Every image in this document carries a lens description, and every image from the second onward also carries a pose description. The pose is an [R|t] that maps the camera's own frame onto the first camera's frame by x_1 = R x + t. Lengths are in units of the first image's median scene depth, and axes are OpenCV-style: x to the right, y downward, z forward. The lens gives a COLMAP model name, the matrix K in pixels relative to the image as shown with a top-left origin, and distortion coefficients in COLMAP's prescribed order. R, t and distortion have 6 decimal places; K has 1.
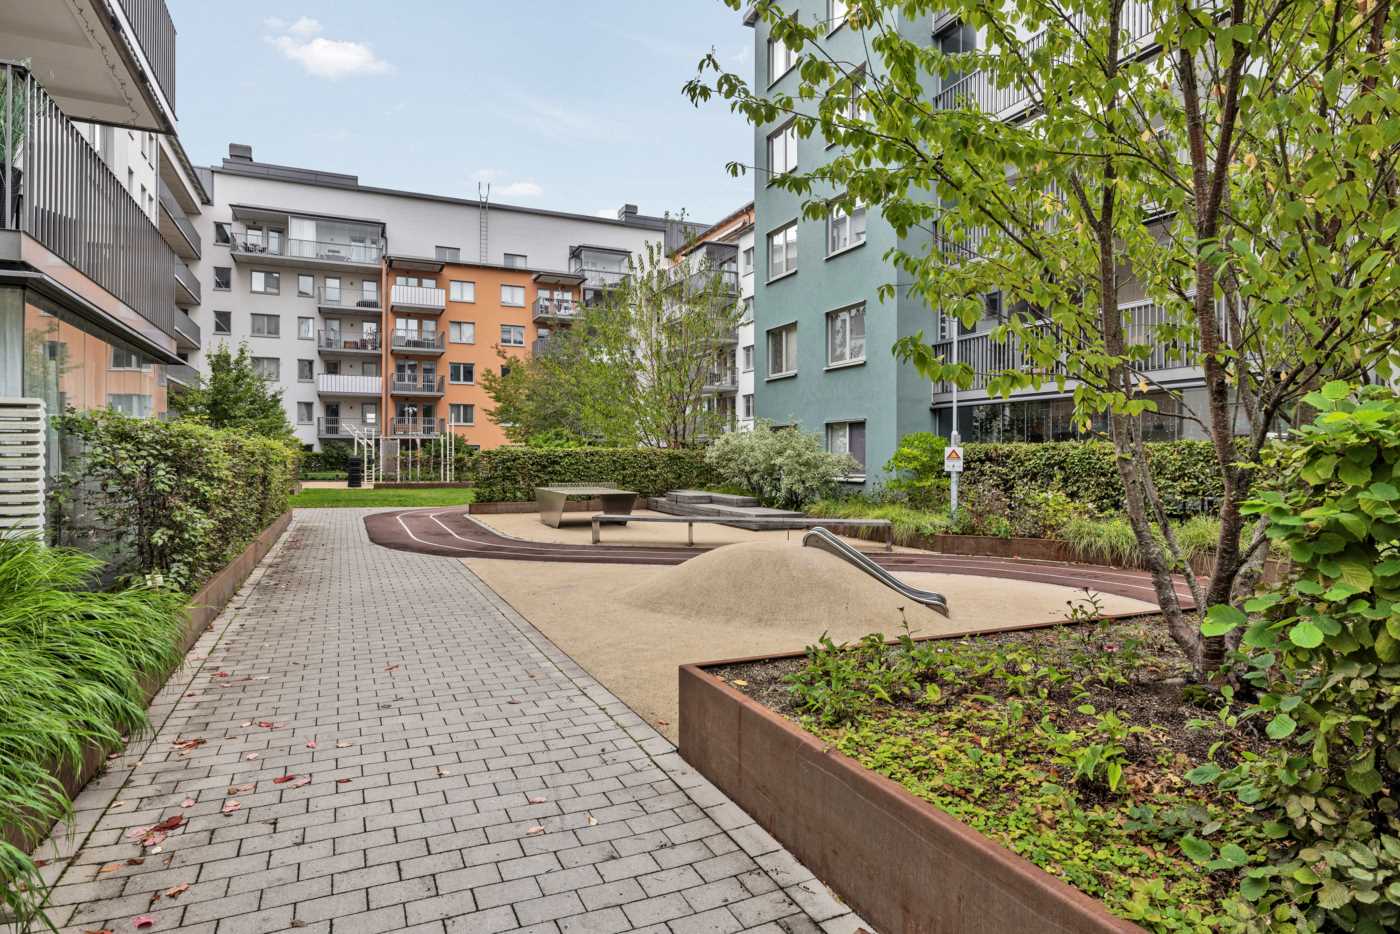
lens RADIAL K [[797.6, 0, 703.3], [0, 797.6, 470.9], [0, 0, 1]] dist [-0.000949, -0.000588]
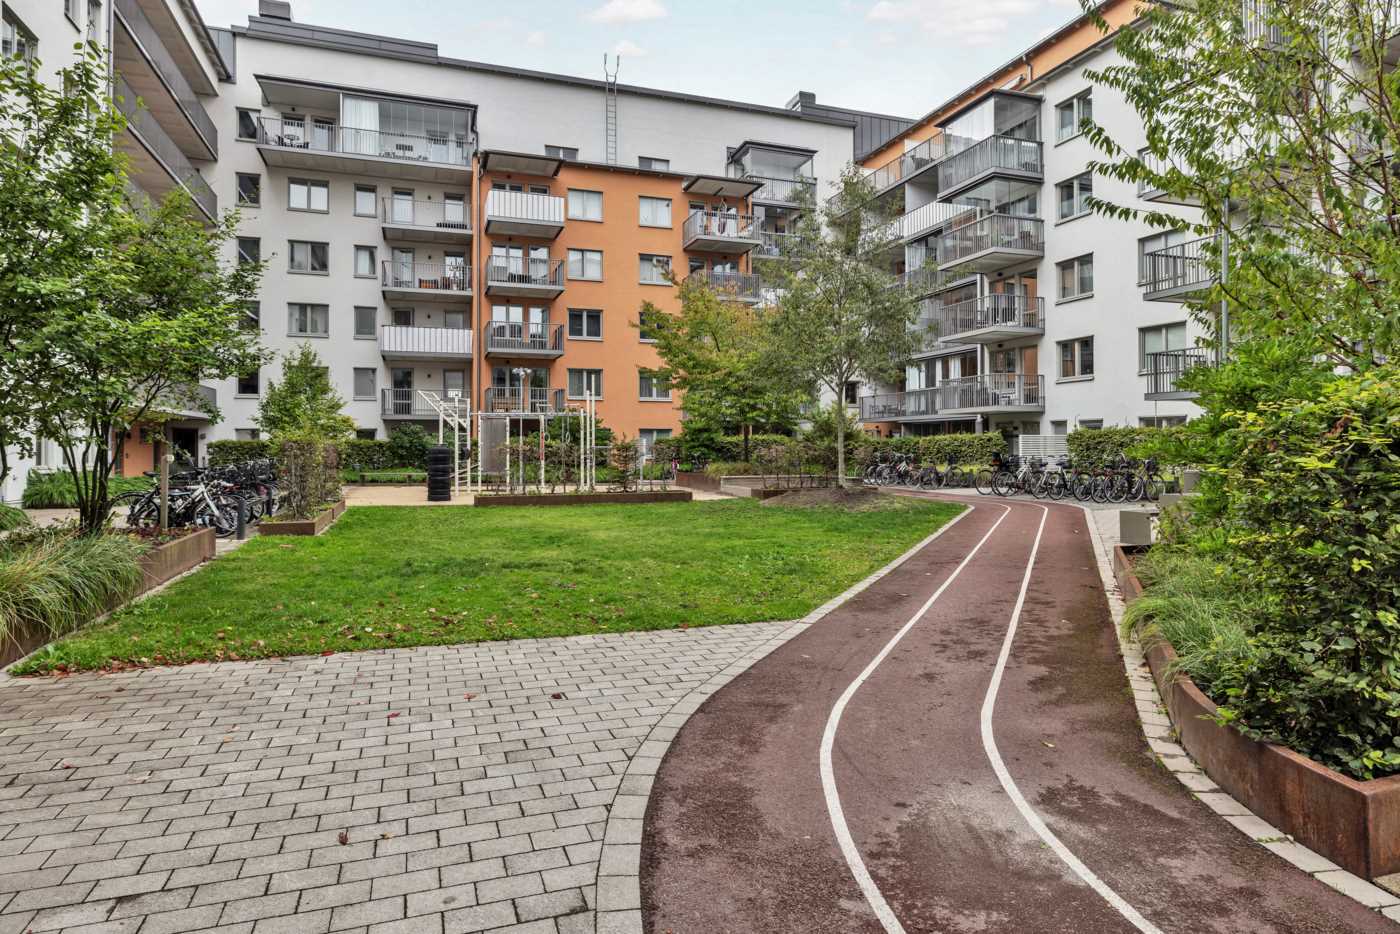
lens RADIAL K [[797.6, 0, 696.9], [0, 797.6, 454.9], [0, 0, 1]] dist [-0.000949, -0.000588]
pose [[0.996498, -0.004724, -0.083485, -0.155179], [0.004180, 0.999969, -0.006688, -0.005284], [0.083514, 0.006316, 0.996487, 0.336449]]
